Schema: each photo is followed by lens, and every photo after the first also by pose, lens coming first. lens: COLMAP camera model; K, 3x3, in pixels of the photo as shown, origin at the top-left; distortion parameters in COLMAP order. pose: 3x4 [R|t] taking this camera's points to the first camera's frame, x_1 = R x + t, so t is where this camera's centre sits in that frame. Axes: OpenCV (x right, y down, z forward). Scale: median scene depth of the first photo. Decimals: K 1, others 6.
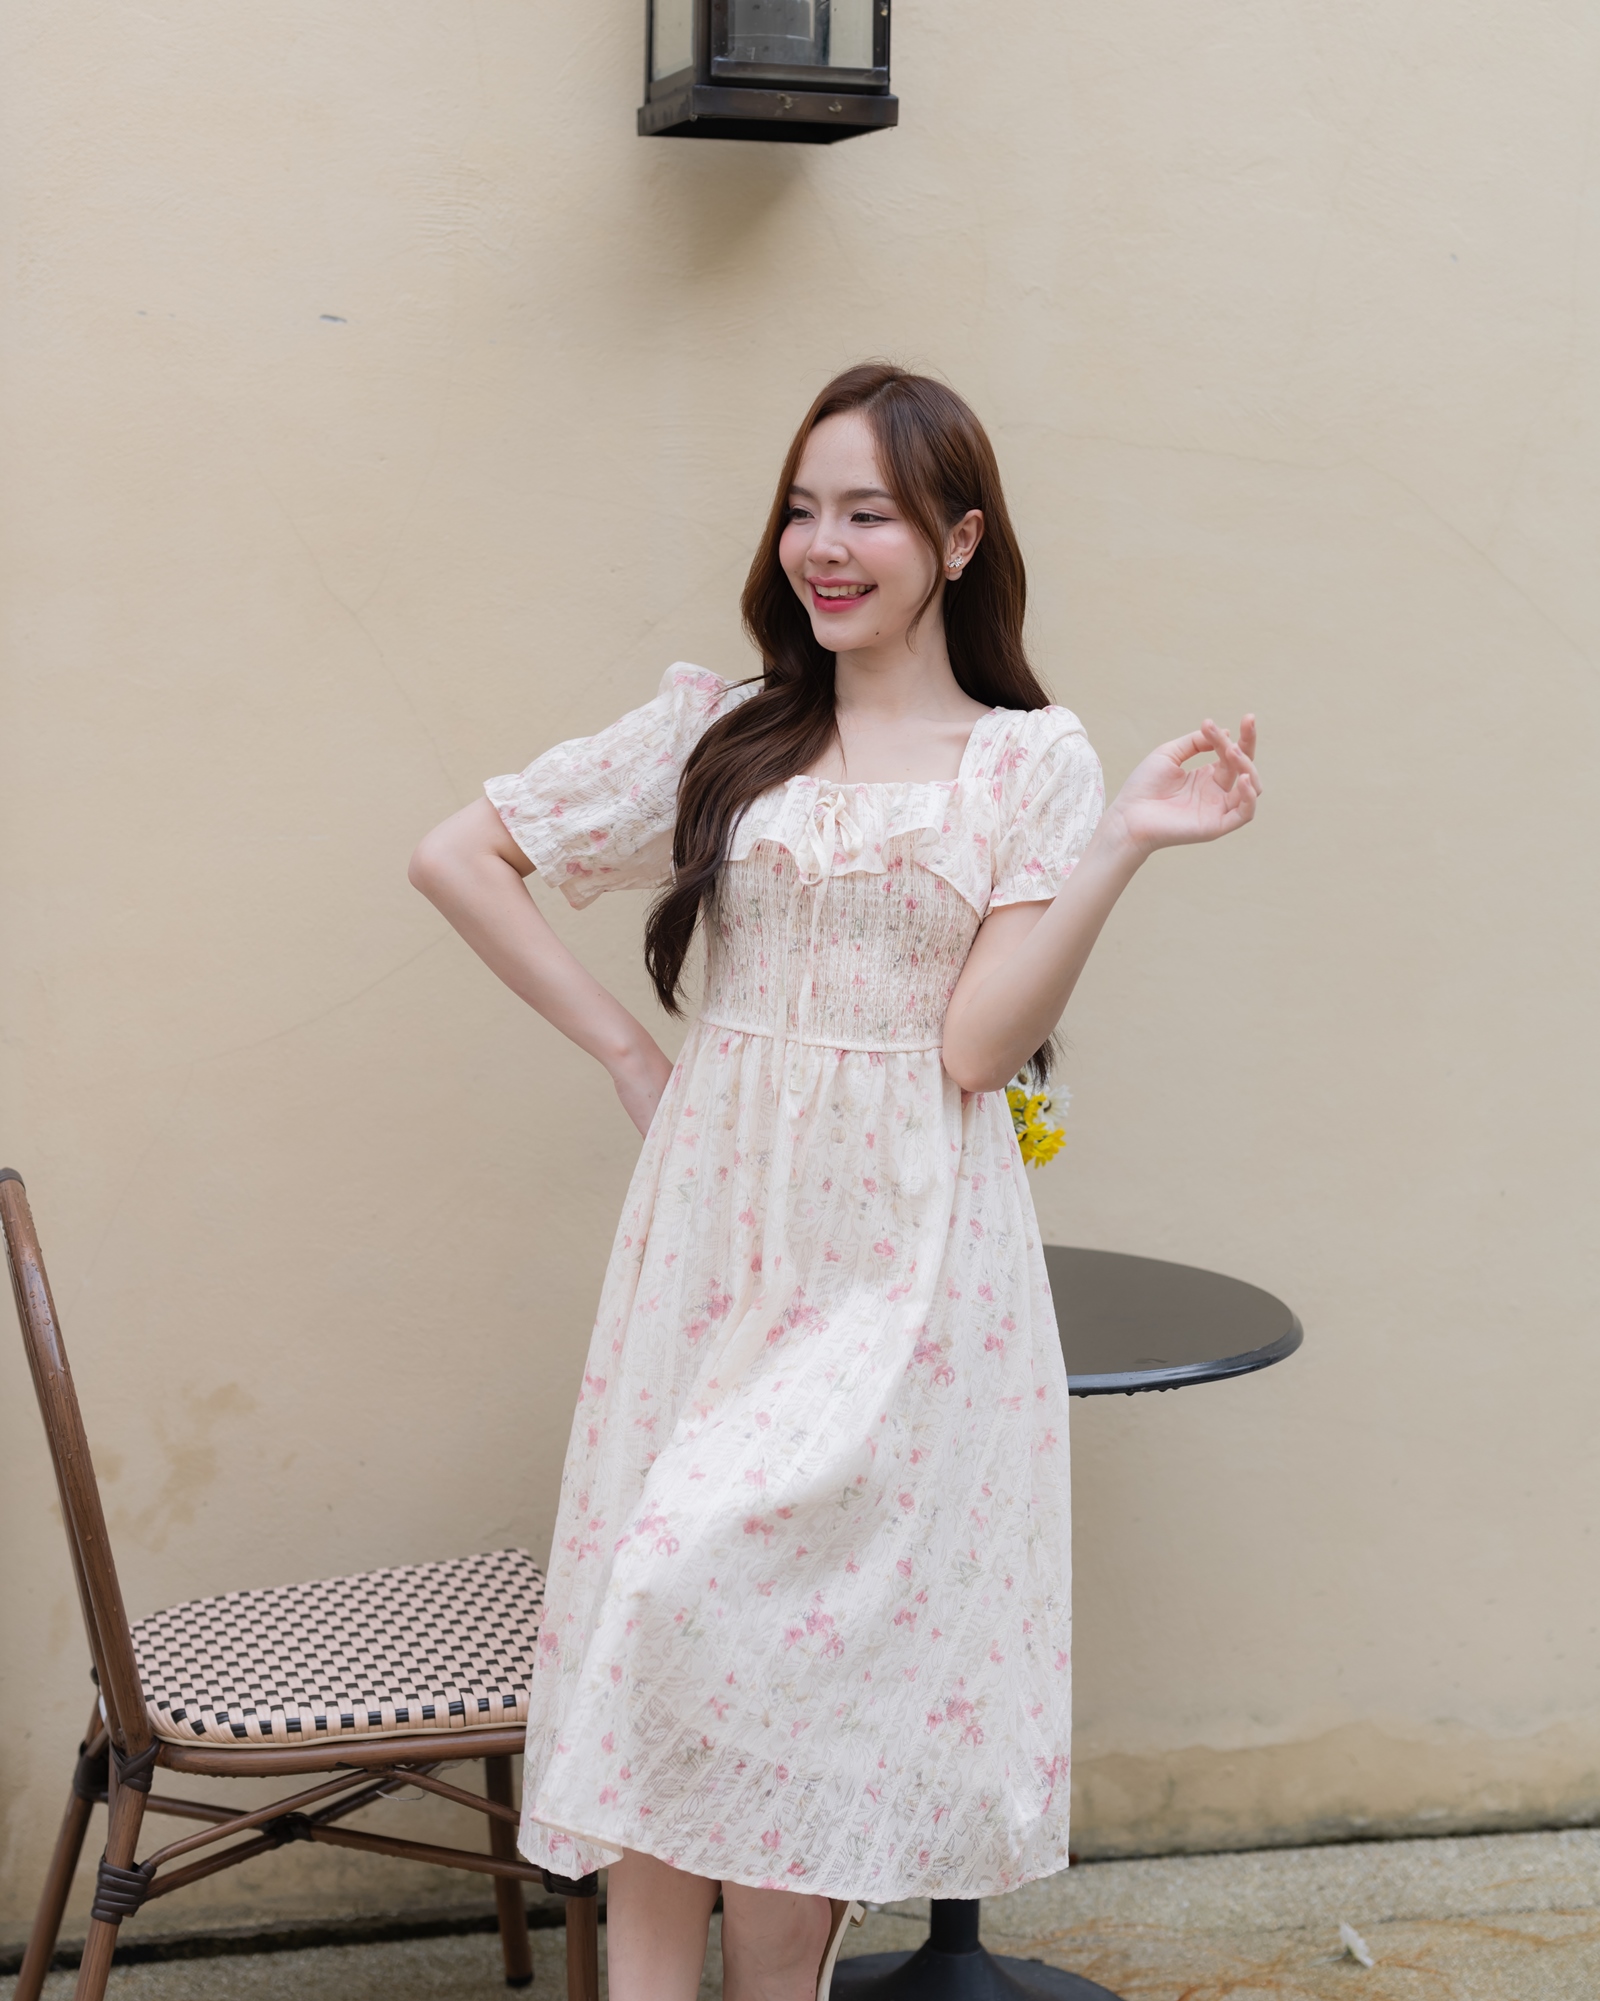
lens RADIAL K [[3474.5, 0, 819.2], [0, 3474.5, 998.5], [0, 0, 1]] dist [0.093649, 0.000000]
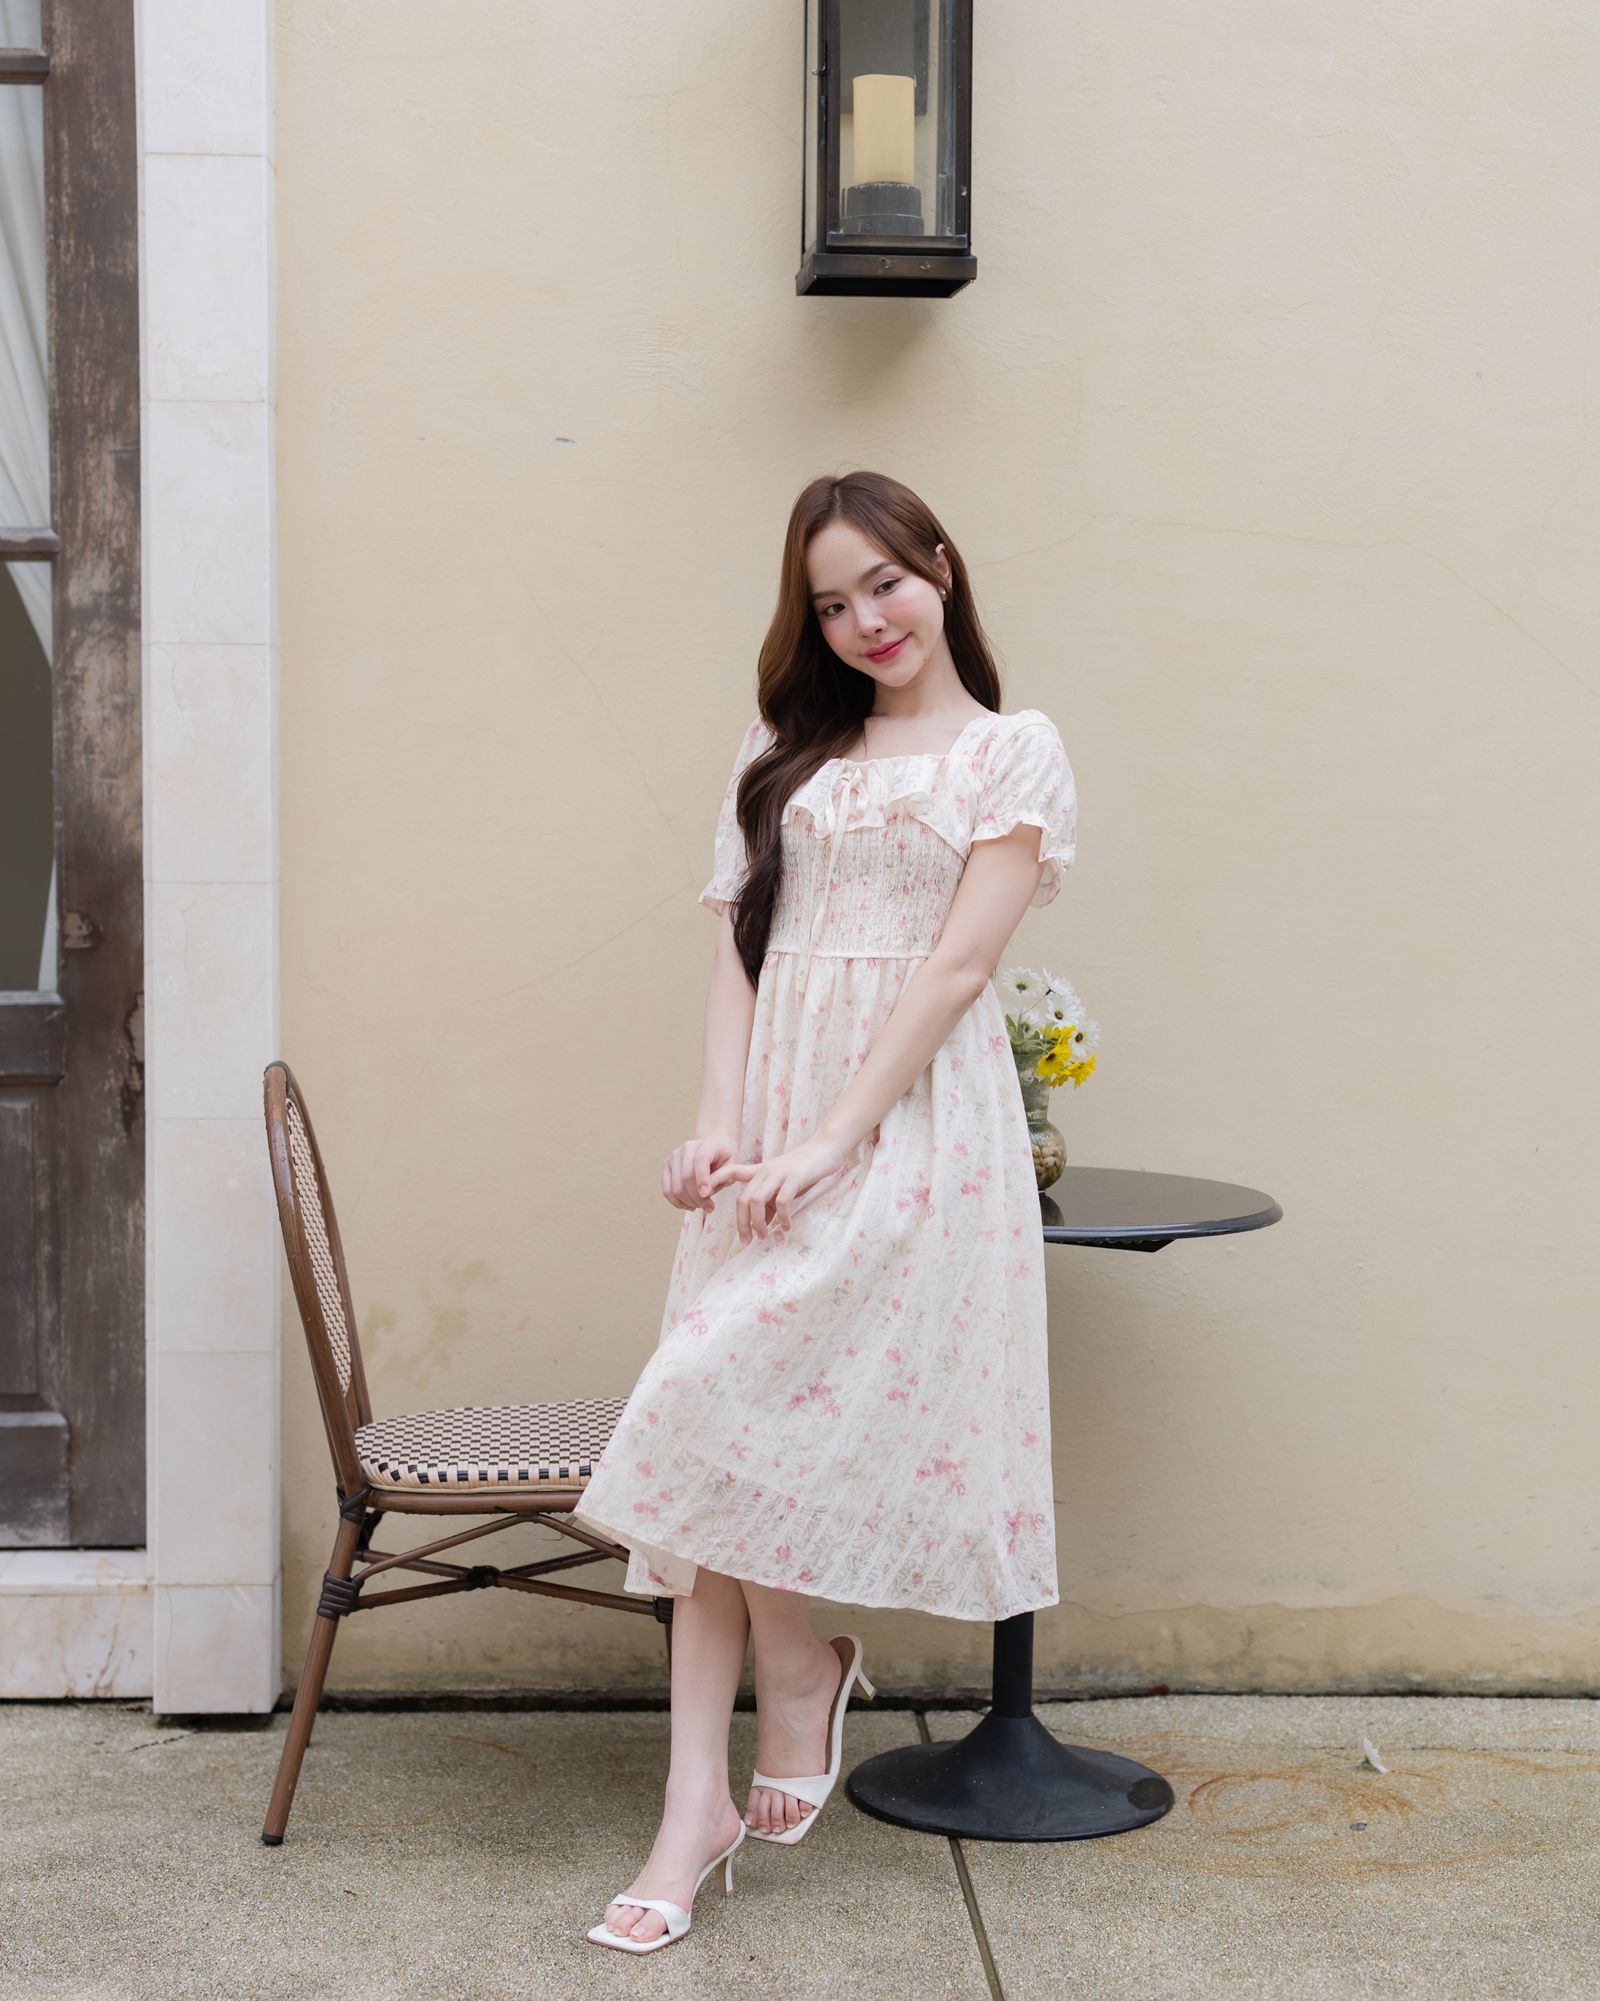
lens RADIAL K [[3474.5, 0, 810.8], [0, 3474.5, 1007.2], [0, 0, 1]] dist [0.093649, 0.000000]
pose [[0.979022, 0.007764, -0.203605, 0.208785], [-0.020990, 0.997800, -0.062879, 0.093678], [0.202669, 0.065834, 0.977032, -0.236031]]
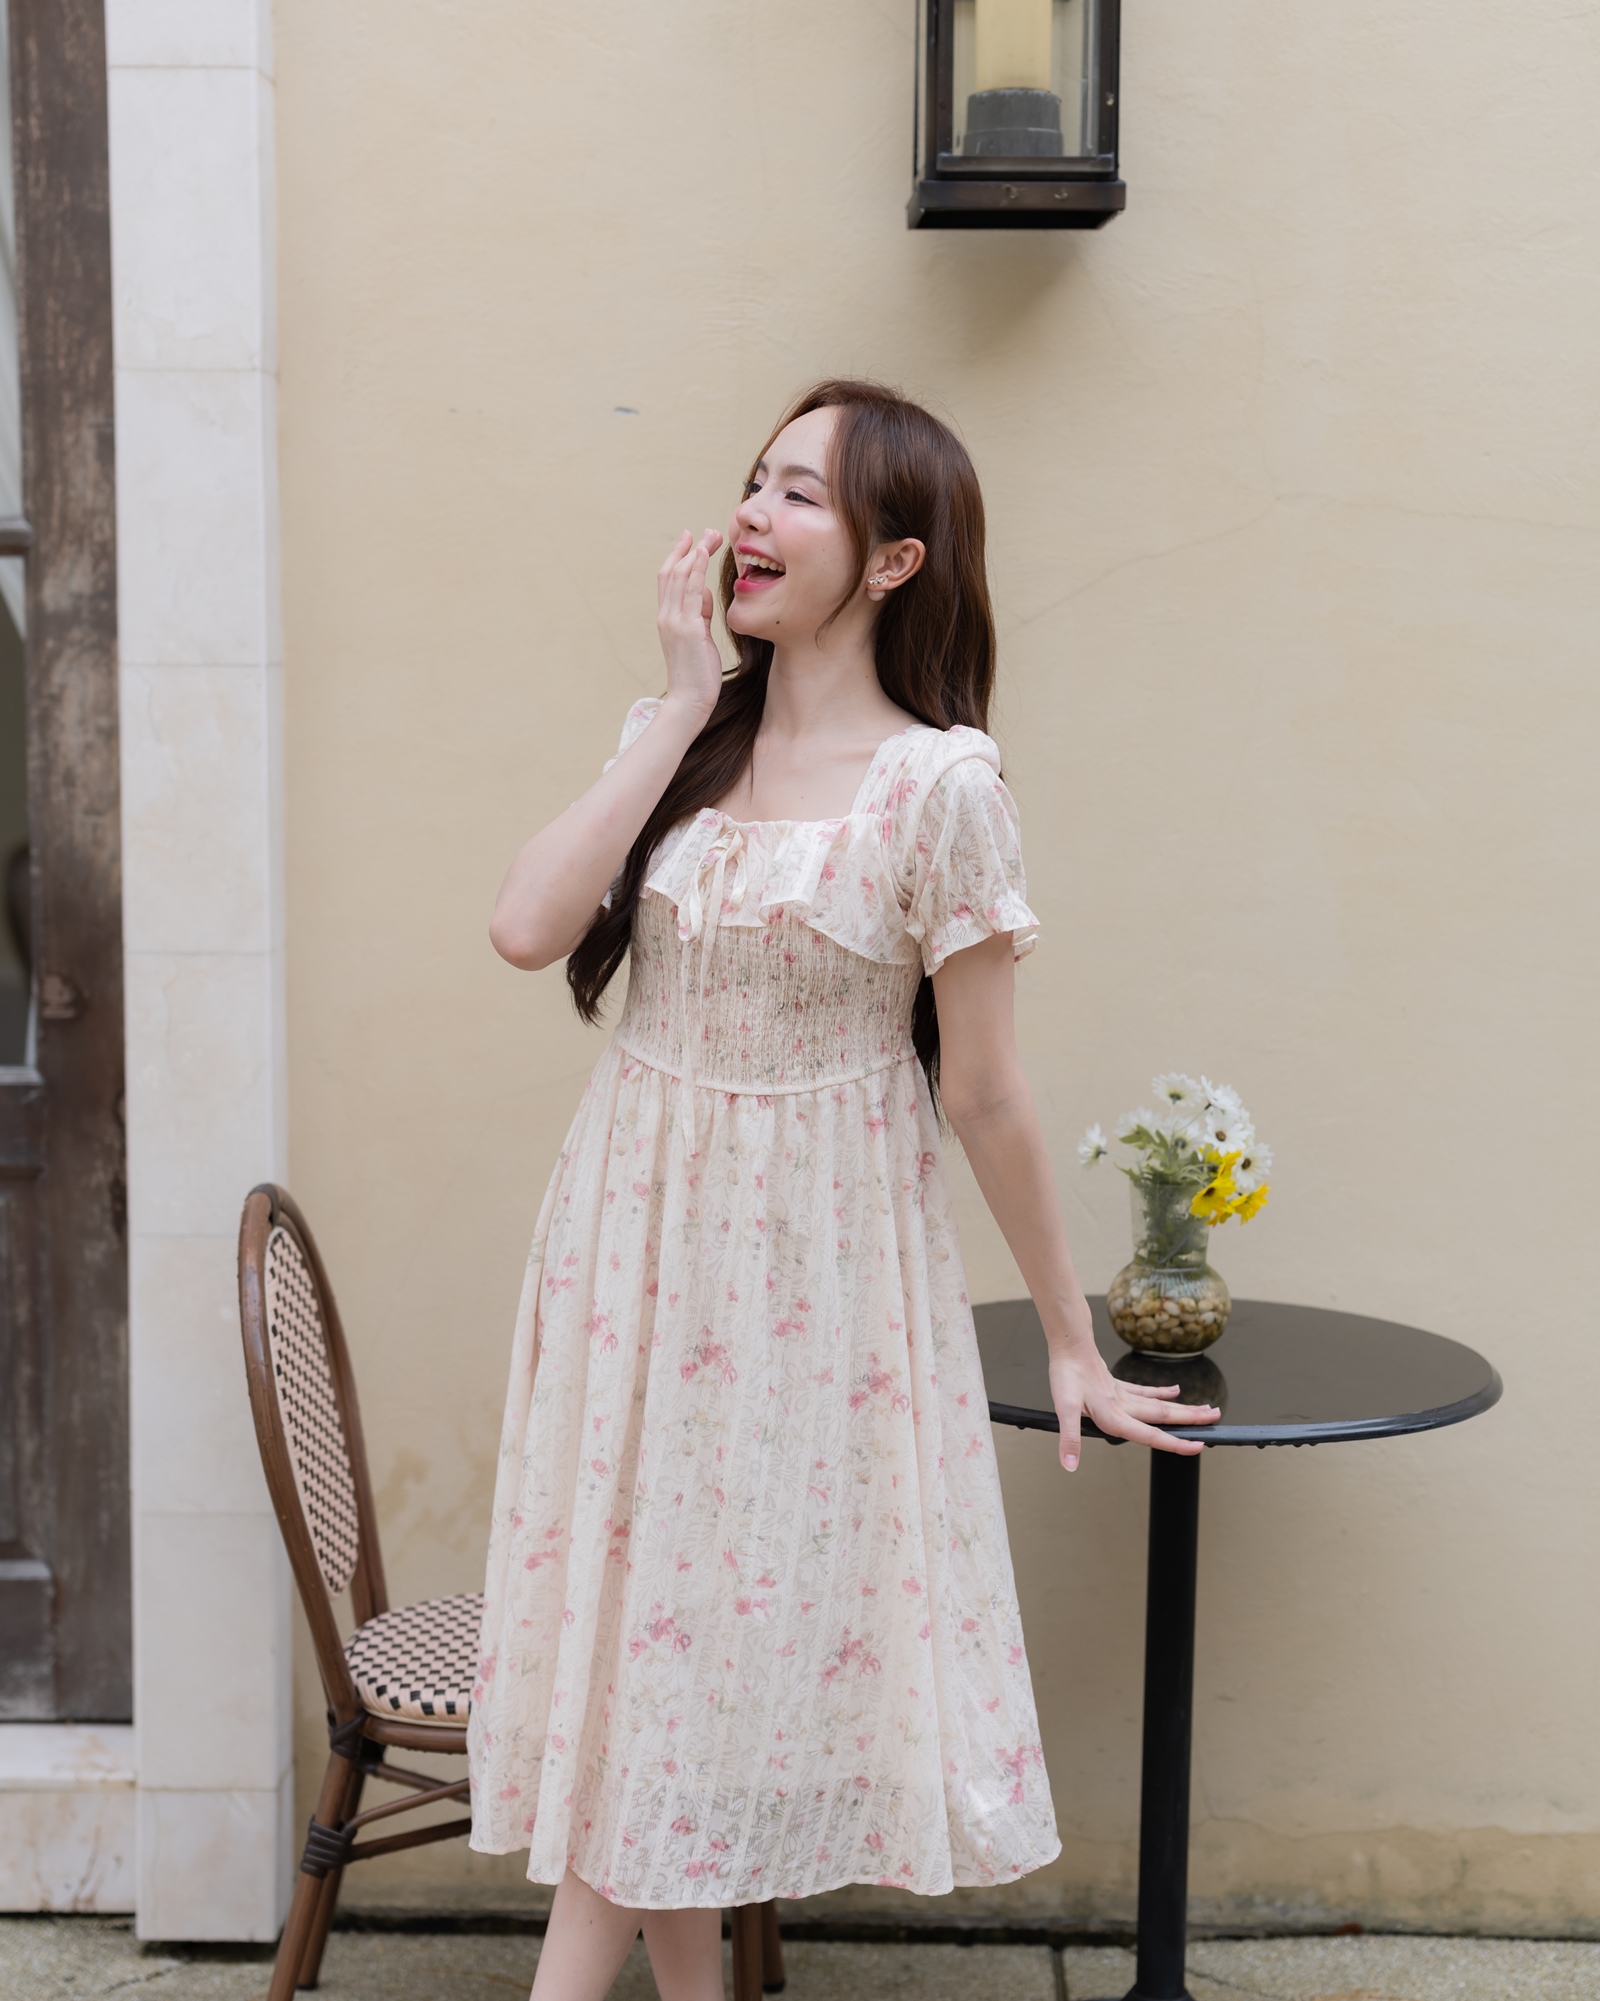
lens RADIAL K [[3474.5, 0, 794.9], [0, 3474.5, 997.1], [0, 0, 1]] dist [0.093649, 0.000000]
pose [[0.961125, 0.019095, -0.275451, 0.199667], [-0.027941, 0.999211, -0.028226, 0.014541], [0.274695, 0.034825, 0.960901, -0.012621]]
